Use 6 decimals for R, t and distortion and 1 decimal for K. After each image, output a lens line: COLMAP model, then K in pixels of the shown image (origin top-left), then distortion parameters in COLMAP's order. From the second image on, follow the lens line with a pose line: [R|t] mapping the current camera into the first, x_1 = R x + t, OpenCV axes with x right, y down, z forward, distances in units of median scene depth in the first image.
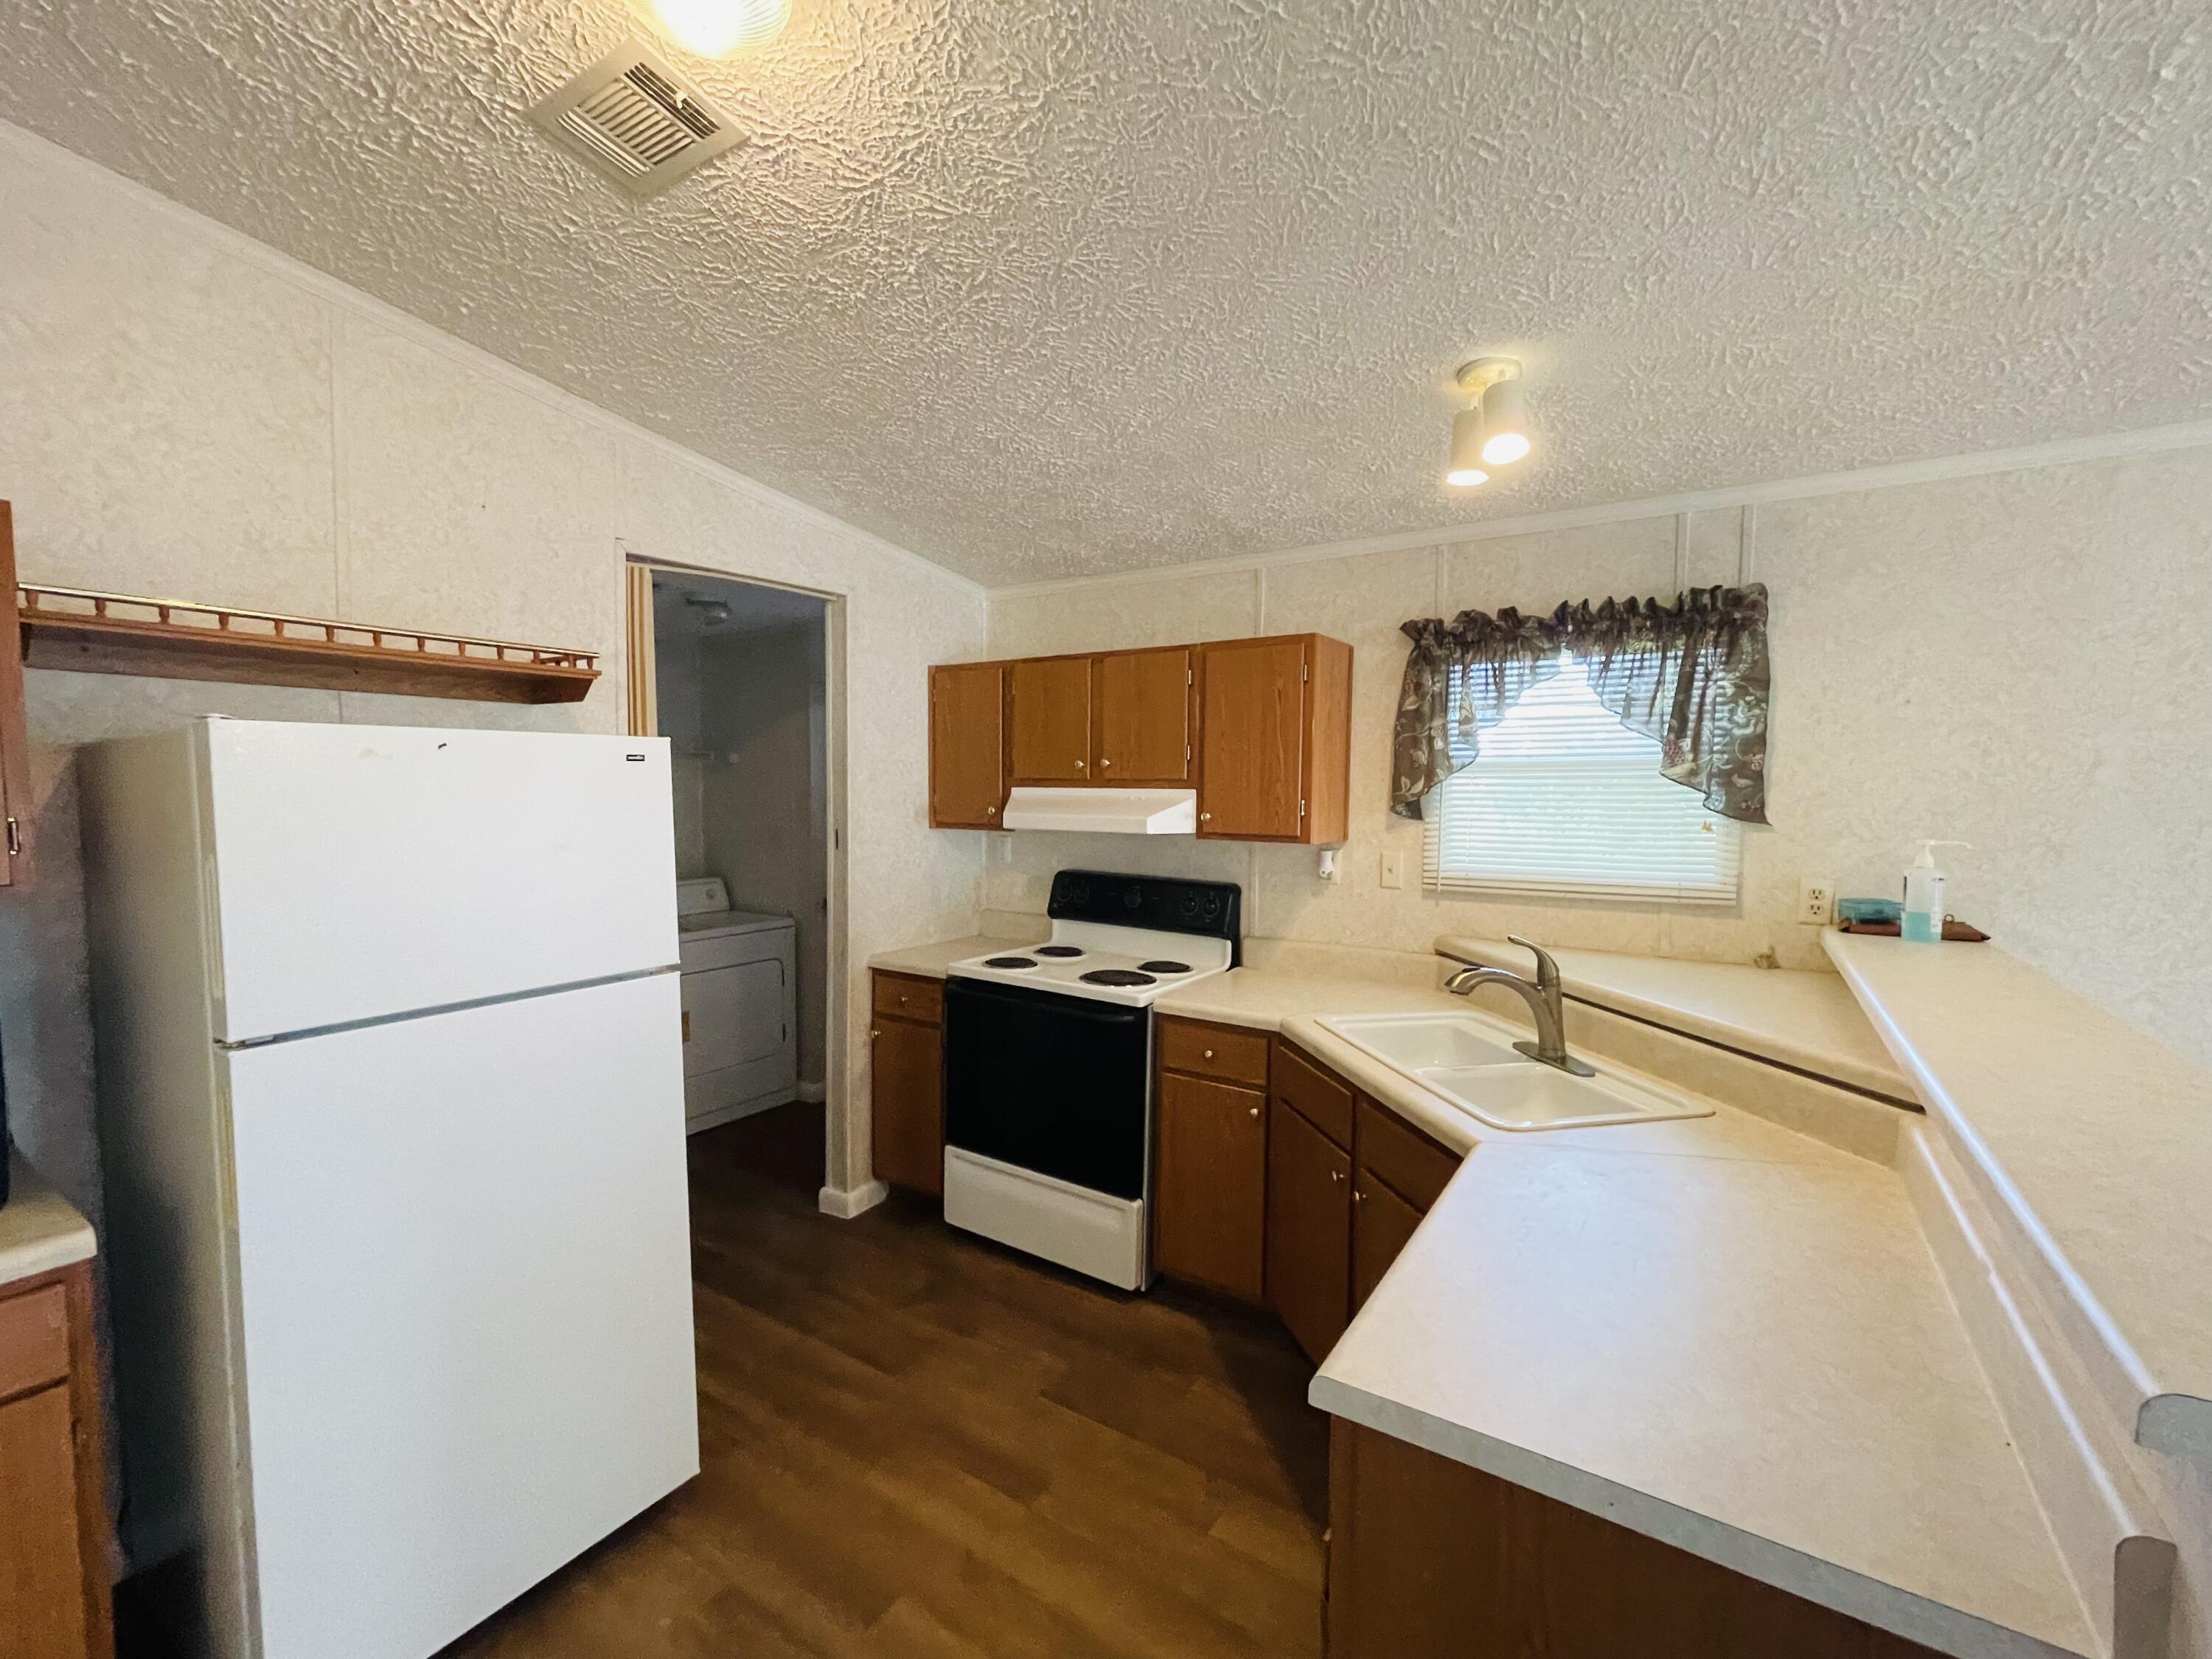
lens RADIAL K [[941.8, 0, 1105.2], [0, 941.8, 838.6], [0, 0, 1]] dist [-0.009921, 0.003016]
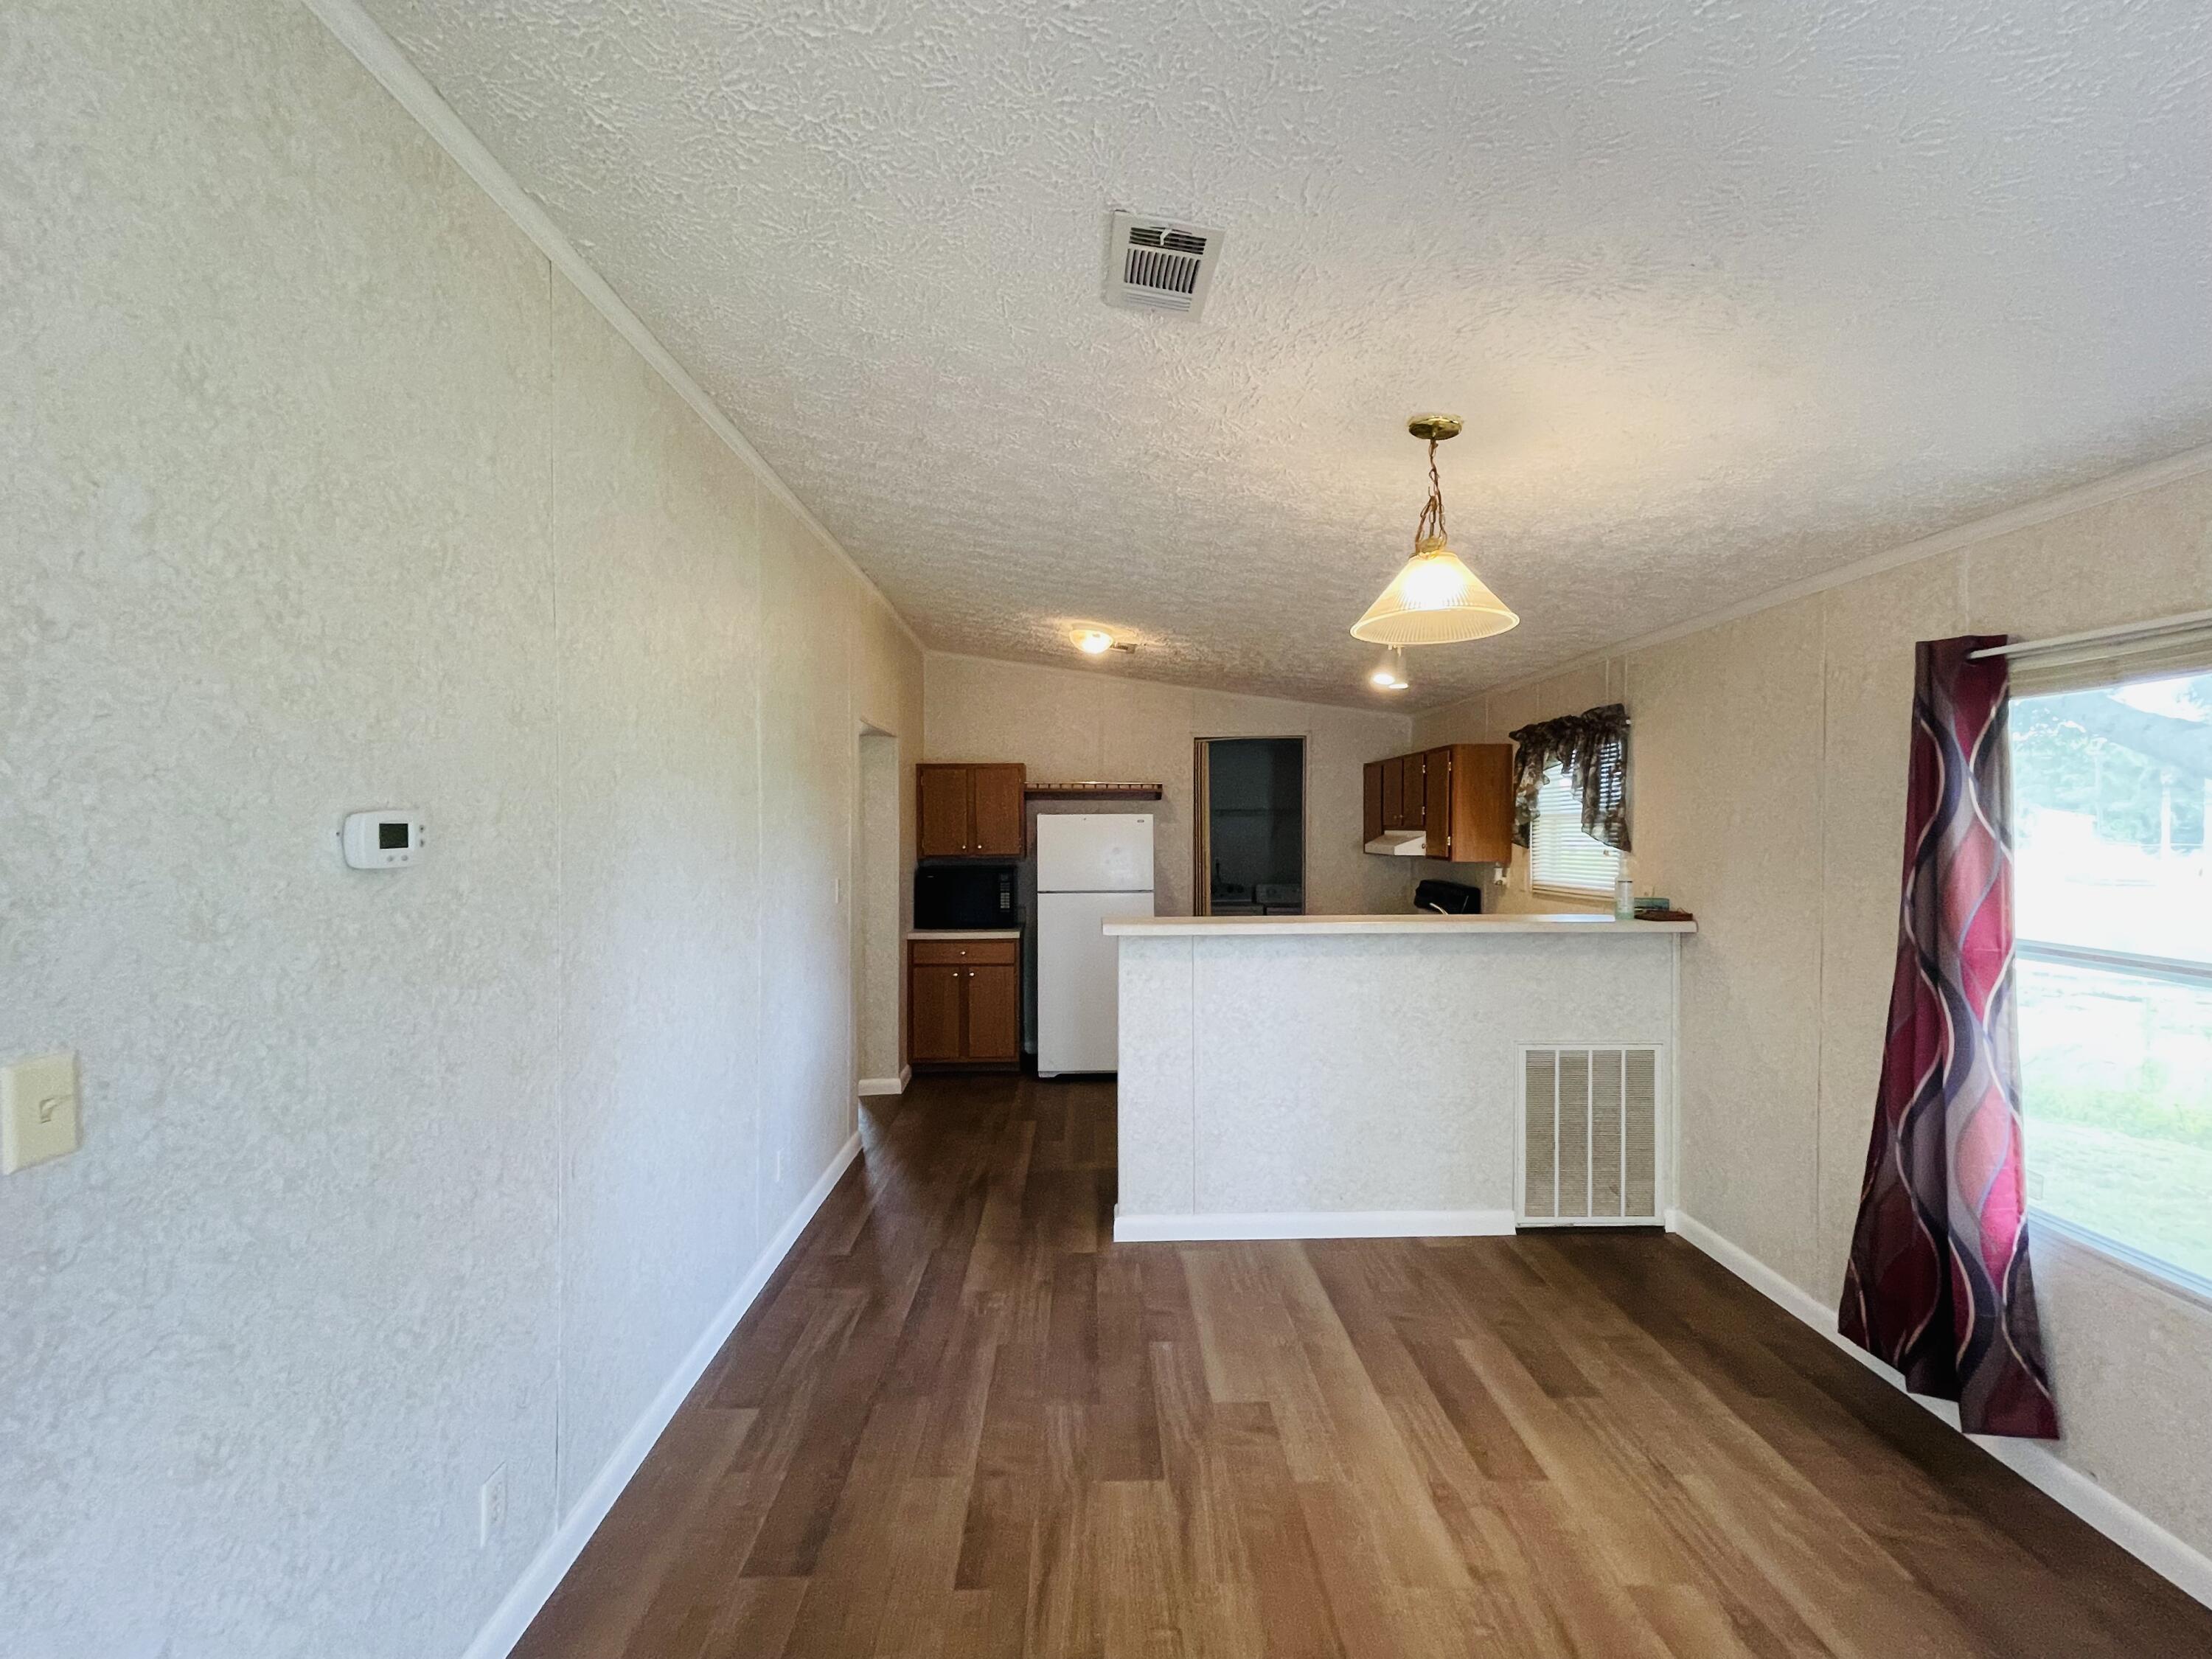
lens RADIAL K [[941.8, 0, 1106.1], [0, 941.8, 844.2], [0, 0, 1]] dist [-0.009921, 0.003016]
pose [[0.563309, 0.004658, -0.826233, 1.509915], [-0.034481, 0.999245, -0.017876, 0.030785], [0.825526, 0.038559, 0.563045, -0.623954]]
